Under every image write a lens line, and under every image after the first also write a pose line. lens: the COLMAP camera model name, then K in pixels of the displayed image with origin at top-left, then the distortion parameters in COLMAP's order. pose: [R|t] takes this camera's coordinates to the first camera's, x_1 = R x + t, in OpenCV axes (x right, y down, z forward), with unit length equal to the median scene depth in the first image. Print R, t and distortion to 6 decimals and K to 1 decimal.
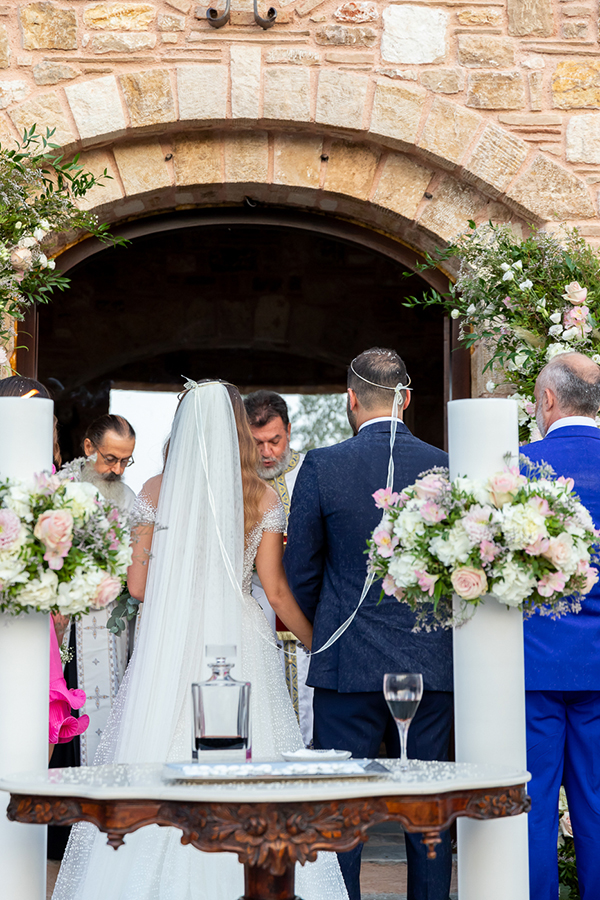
lens RADIAL K [[2132.3, 0, 300.1], [0, 2132.3, 451.3], [0, 0, 1]] dist [-0.066956, 0.000000]
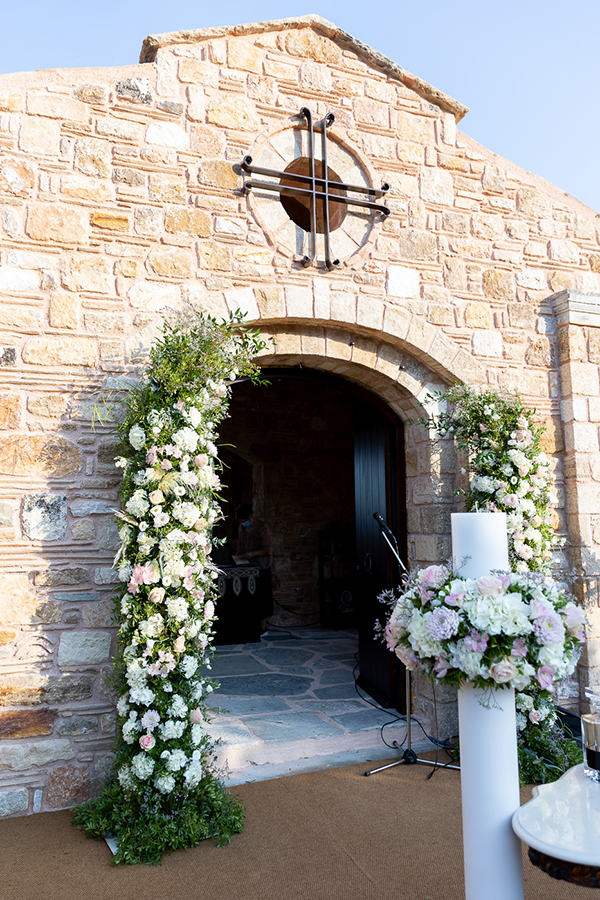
lens RADIAL K [[695.5, 0, 276.4], [0, 695.5, 448.5], [0, 0, 1]] dist [-0.008675, 0.005697]
pose [[0.958188, 0.025788, 0.284976, -0.316101], [-0.016394, 0.999242, -0.035302, -0.034970], [-0.285670, 0.029154, 0.957885, 0.626317]]
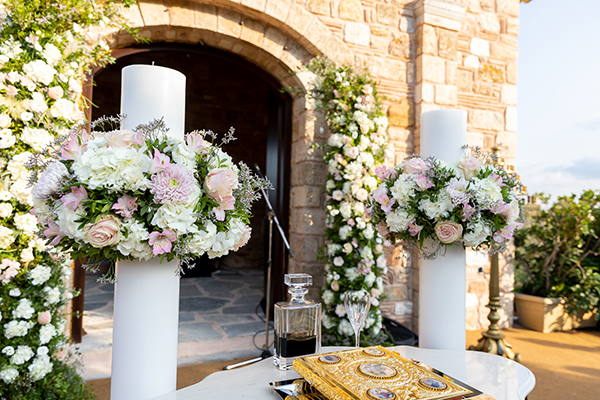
lens RADIAL K [[463.6, 0, 331.2], [0, 463.6, 205.0], [0, 0, 1]] dist [-0.008675, 0.005697]
pose [[0.927973, 0.031652, 0.371300, -0.106719], [-0.054035, 0.997285, 0.050032, 0.031171], [-0.368708, -0.066492, 0.927164, 0.715600]]
